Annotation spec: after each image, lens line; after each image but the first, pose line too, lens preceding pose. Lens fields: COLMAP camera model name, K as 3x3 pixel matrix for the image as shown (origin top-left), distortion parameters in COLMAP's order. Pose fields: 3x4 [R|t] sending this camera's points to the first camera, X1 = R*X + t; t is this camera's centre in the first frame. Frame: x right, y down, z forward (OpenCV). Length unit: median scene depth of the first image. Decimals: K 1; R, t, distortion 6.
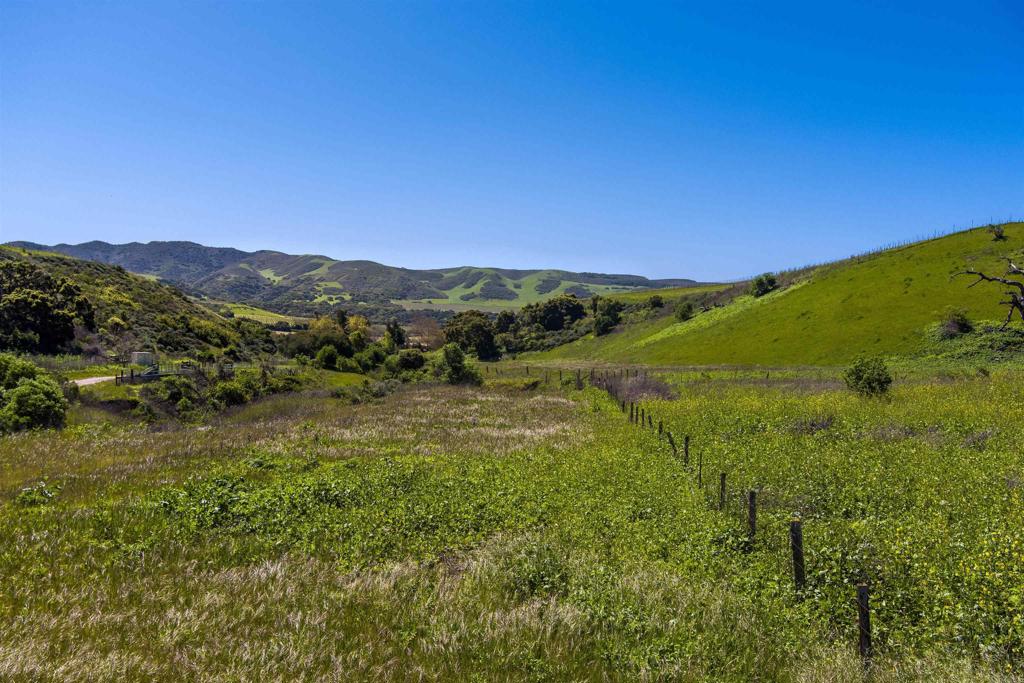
lens RADIAL K [[829.3, 0, 512.2], [0, 829.3, 335.3], [0, 0, 1]] dist [-0.067236, 0.013517]
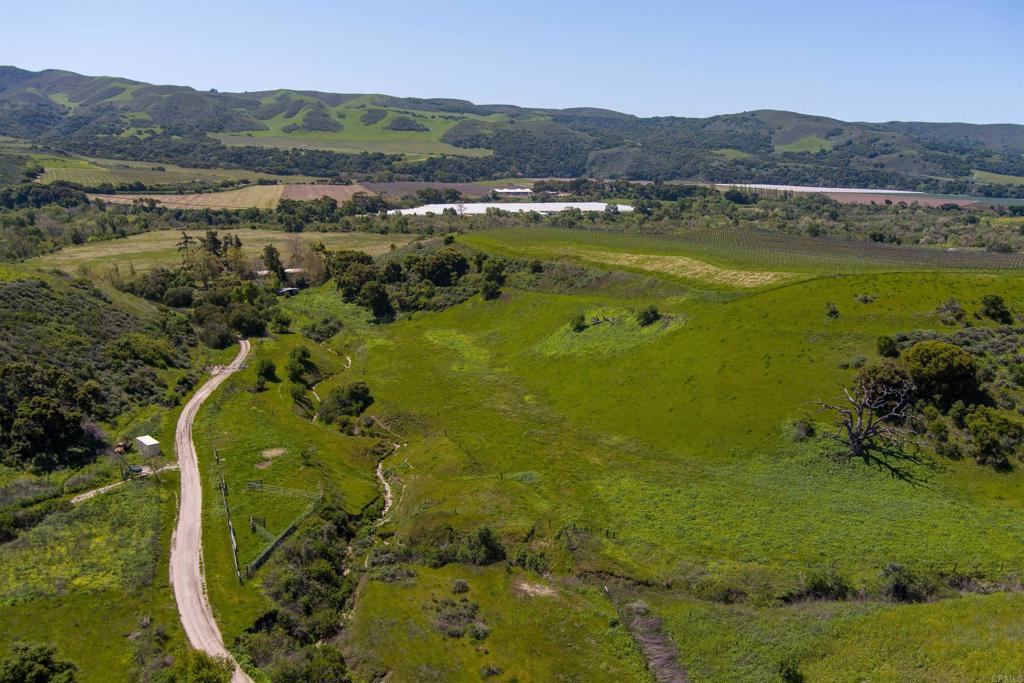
lens RADIAL K [[831.1, 0, 512.0], [0, 831.1, 341.5], [0, 0, 1]] dist [-0.085508, 0.051596]
pose [[0.977168, -0.042644, 0.208147, -0.123188], [-0.005545, 0.974199, 0.225621, -0.247335], [-0.212398, -0.221624, 0.951720, -0.110518]]
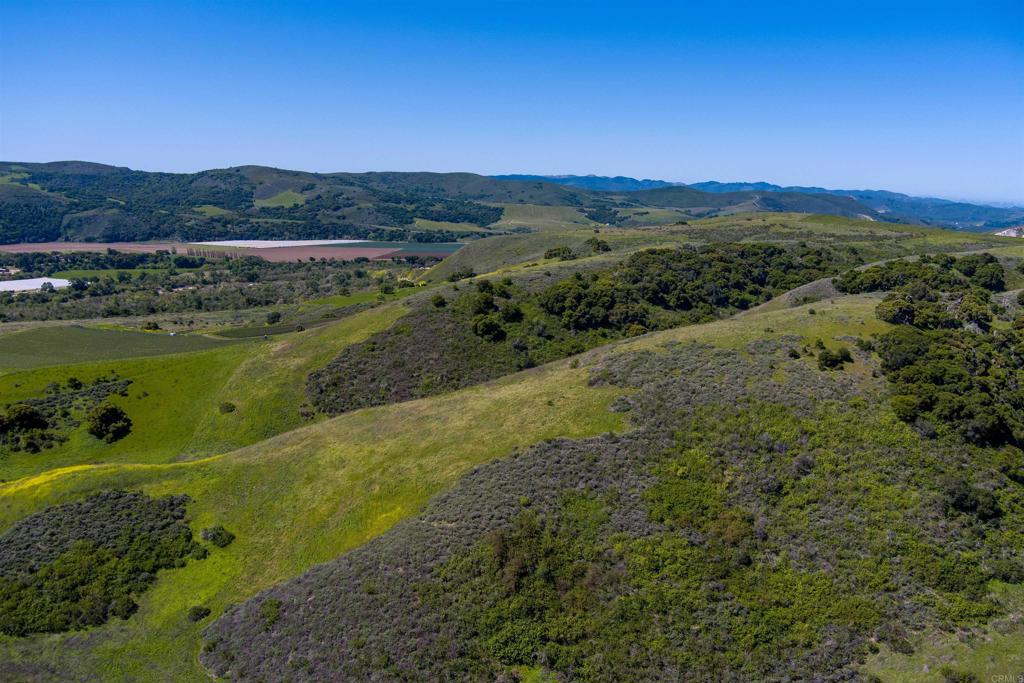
lens RADIAL K [[831.1, 0, 512.0], [0, 831.1, 341.5], [0, 0, 1]] dist [-0.085508, 0.051596]
pose [[0.725562, -0.123942, 0.676904, 0.008550], [-0.001734, 0.983315, 0.181904, -0.542442], [-0.688155, -0.133157, 0.713241, -1.482182]]
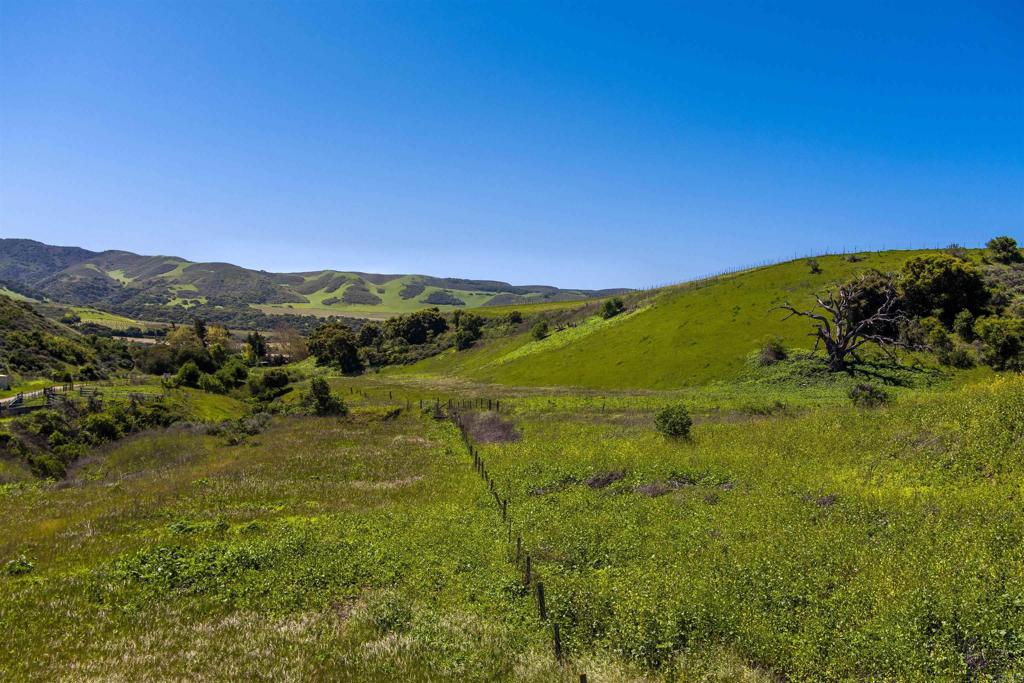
lens RADIAL K [[829.3, 0, 512.2], [0, 829.3, 335.3], [0, 0, 1]] dist [-0.067236, 0.013517]
pose [[0.986615, 0.003572, 0.163028, -0.000304], [-0.002696, 0.999981, -0.005592, -0.015326], [-0.163045, 0.005077, 0.986606, -0.038728]]
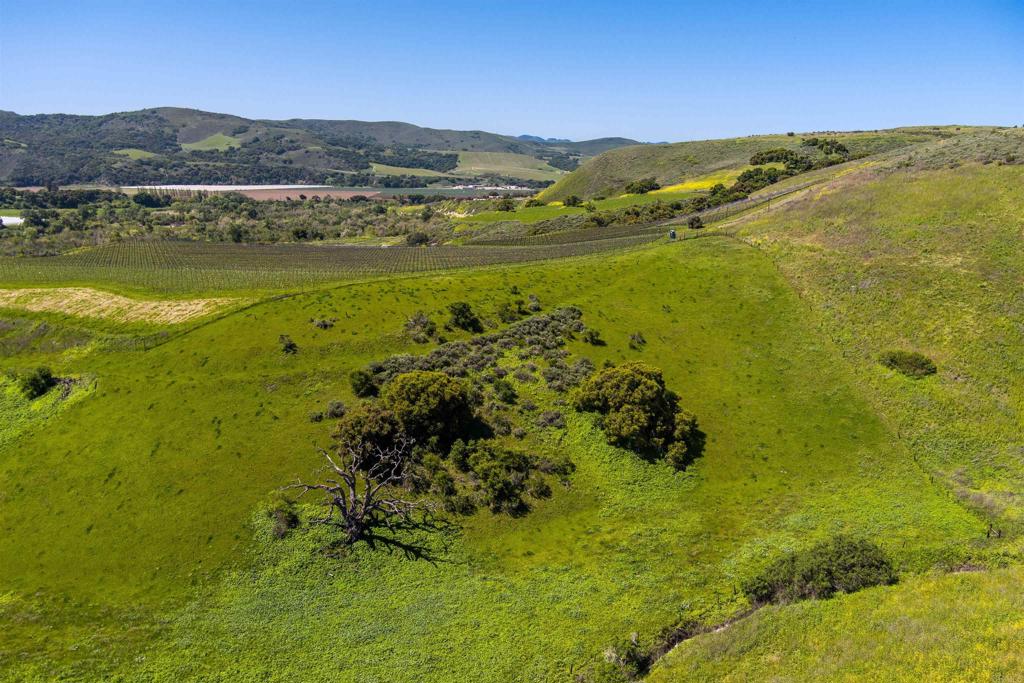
lens RADIAL K [[829.3, 0, 512.2], [0, 829.3, 335.3], [0, 0, 1]] dist [-0.067236, 0.013517]
pose [[0.628181, -0.165942, 0.760165, -0.016946], [-0.004754, 0.976156, 0.217020, -0.244472], [-0.778052, -0.139942, 0.612414, 0.082637]]
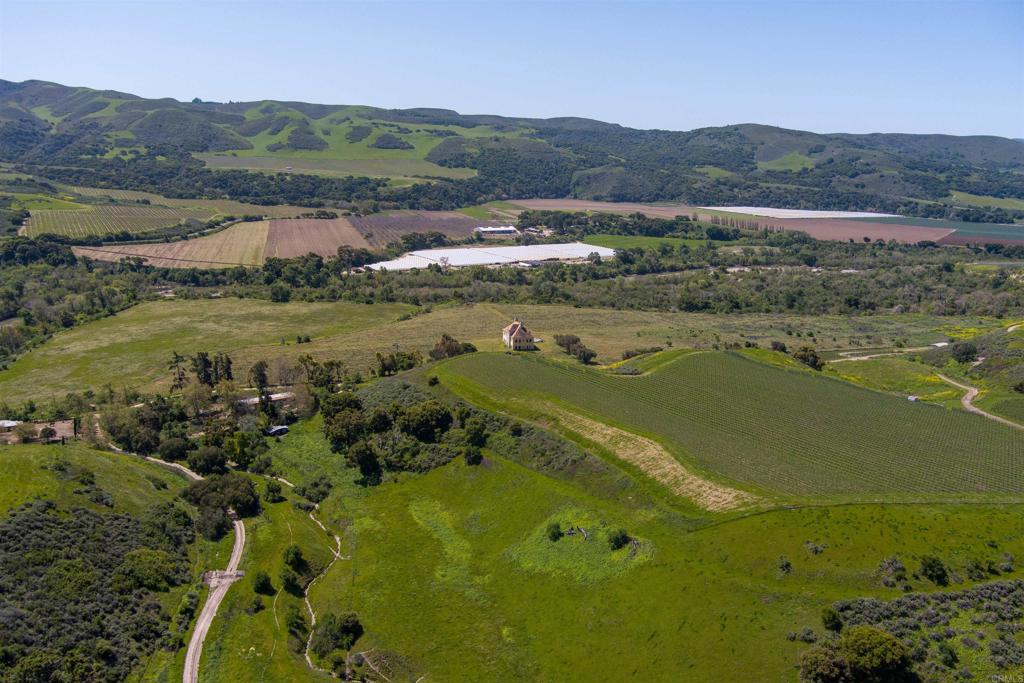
lens RADIAL K [[831.1, 0, 512.0], [0, 831.1, 341.5], [0, 0, 1]] dist [-0.085508, 0.051596]
pose [[0.973313, -0.043278, 0.225363, -0.117768], [-0.010309, 0.972818, 0.231340, -0.554285], [-0.229250, -0.227490, 0.946411, -0.112330]]
